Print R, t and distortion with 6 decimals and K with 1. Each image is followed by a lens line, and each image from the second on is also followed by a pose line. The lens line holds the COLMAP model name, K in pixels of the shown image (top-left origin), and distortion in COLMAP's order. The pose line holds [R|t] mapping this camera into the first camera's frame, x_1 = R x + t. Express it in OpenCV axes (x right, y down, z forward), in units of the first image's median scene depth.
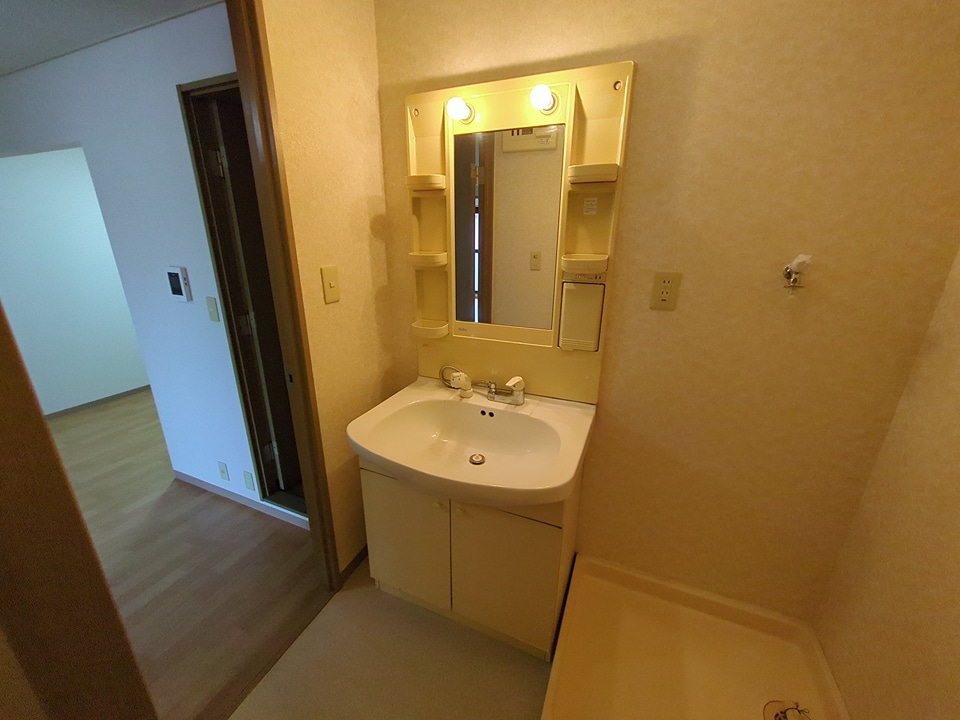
lens RADIAL K [[378.3, 0, 479.6], [0, 378.3, 358.4], [0, 0, 1]] dist [-0.004624, 0.001122]
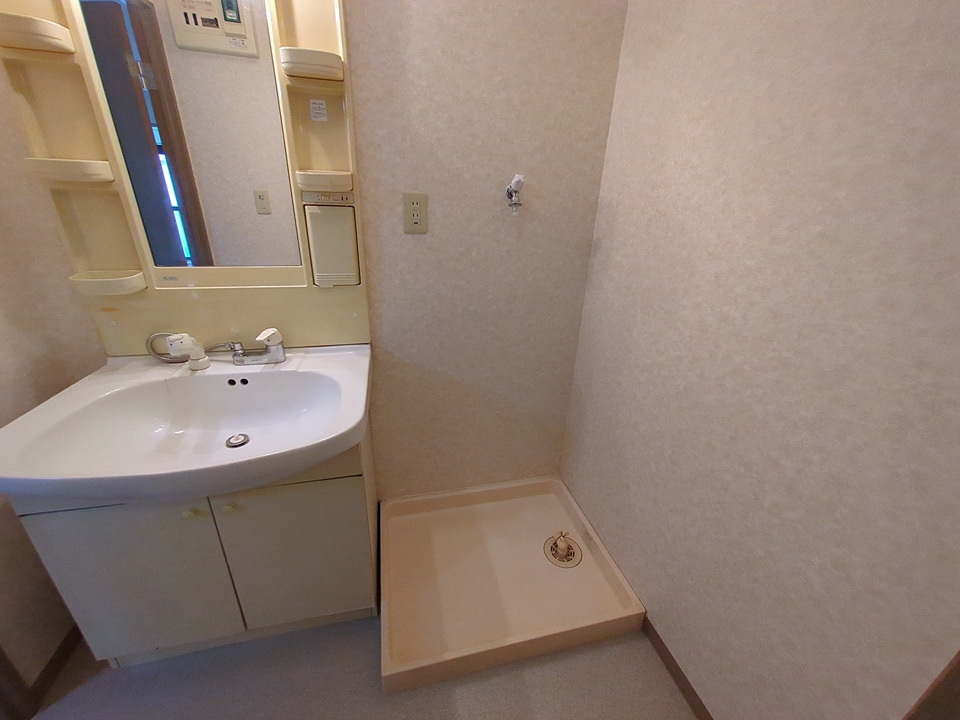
lens RADIAL K [[378.3, 0, 481.6], [0, 378.3, 353.9], [0, 0, 1]] dist [-0.004624, 0.001122]
pose [[0.801114, -0.207350, 0.561446, -0.003155], [0.159526, 0.978111, 0.133606, 0.069505], [-0.576860, -0.017468, 0.816656, 0.073968]]
